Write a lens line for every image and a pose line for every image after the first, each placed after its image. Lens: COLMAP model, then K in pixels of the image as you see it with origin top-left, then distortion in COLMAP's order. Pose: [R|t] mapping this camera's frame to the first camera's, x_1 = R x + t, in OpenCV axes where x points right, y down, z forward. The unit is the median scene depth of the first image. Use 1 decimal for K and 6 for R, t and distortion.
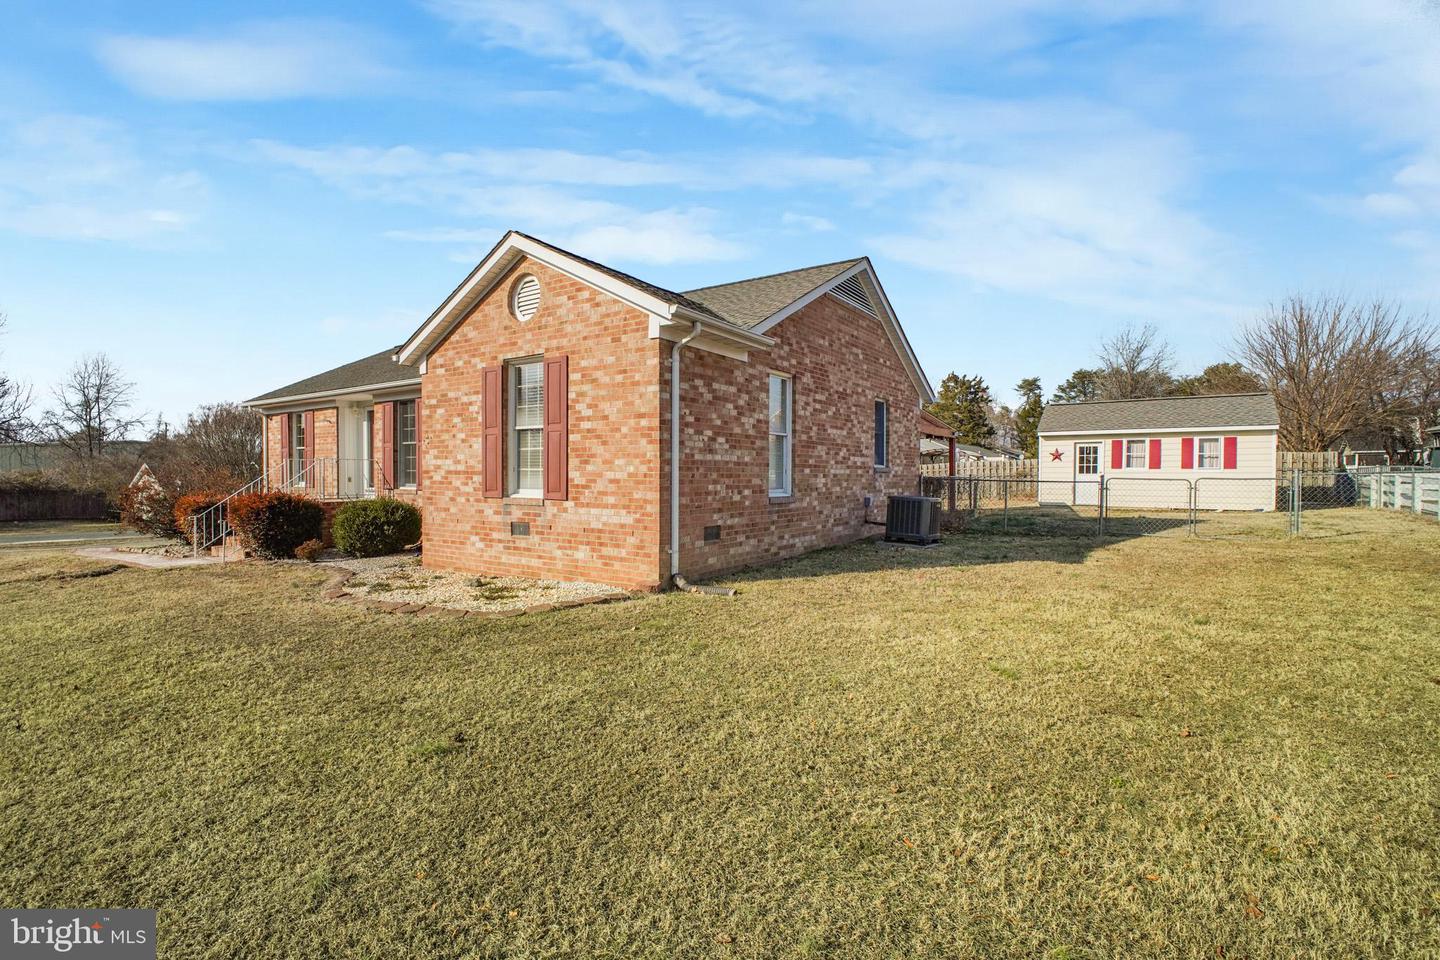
lens RADIAL K [[687.3, 0, 695.8], [0, 687.3, 488.0], [0, 0, 1]] dist [0.002177, -0.002786]
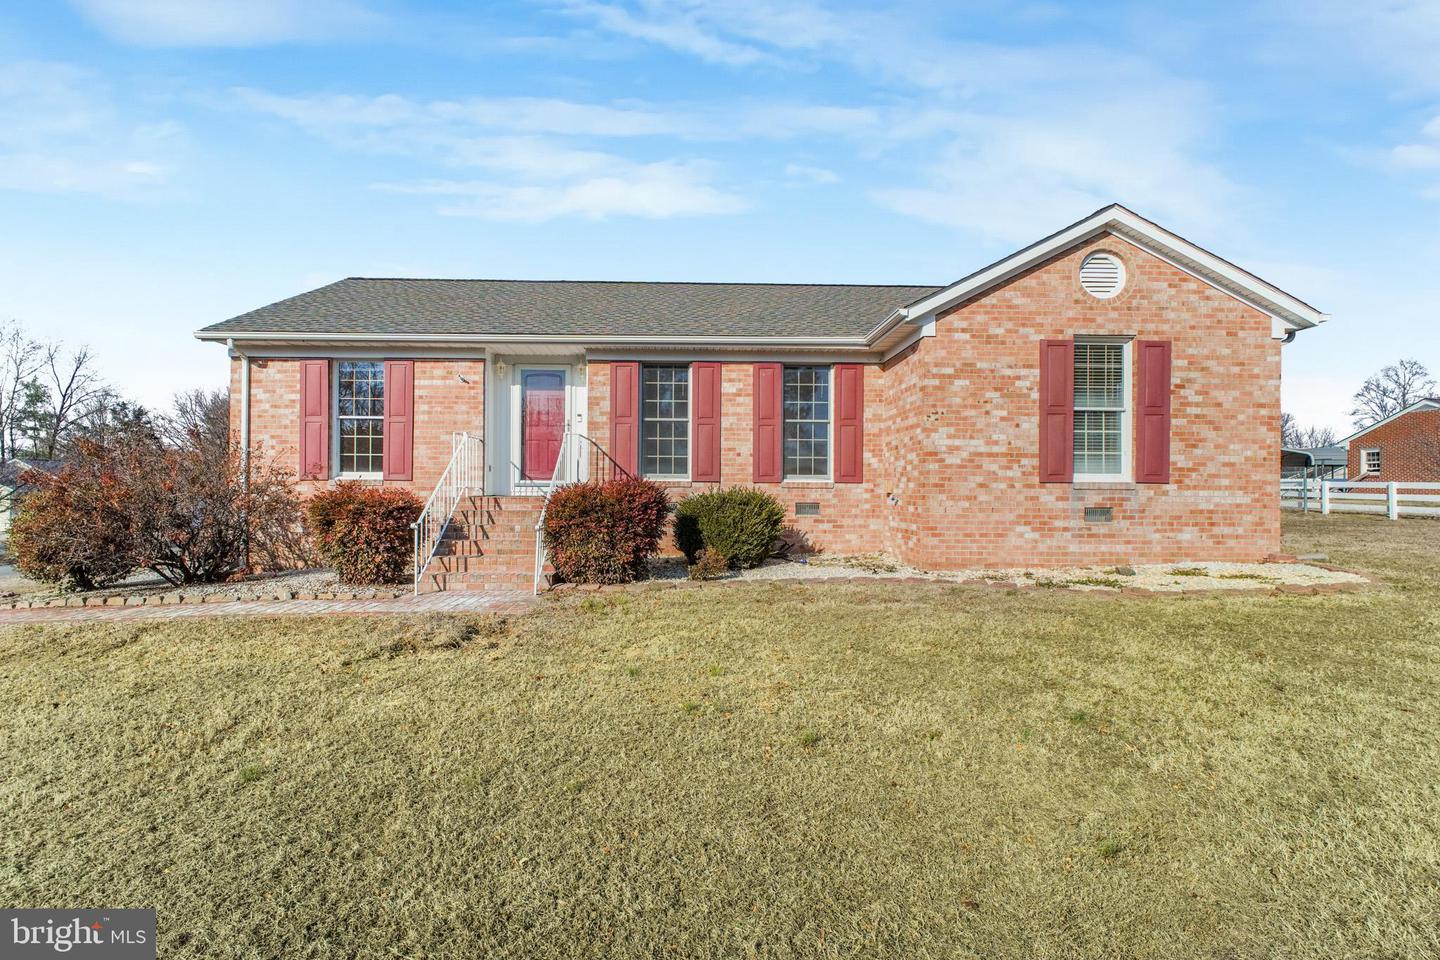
lens RADIAL K [[687.3, 0, 718.2], [0, 687.3, 489.3], [0, 0, 1]] dist [0.002177, -0.002786]
pose [[0.793114, 0.005326, 0.609050, -1.316674], [0.008395, 0.999771, -0.019675, 0.040596], [-0.609015, 0.020717, 0.792888, 0.594072]]
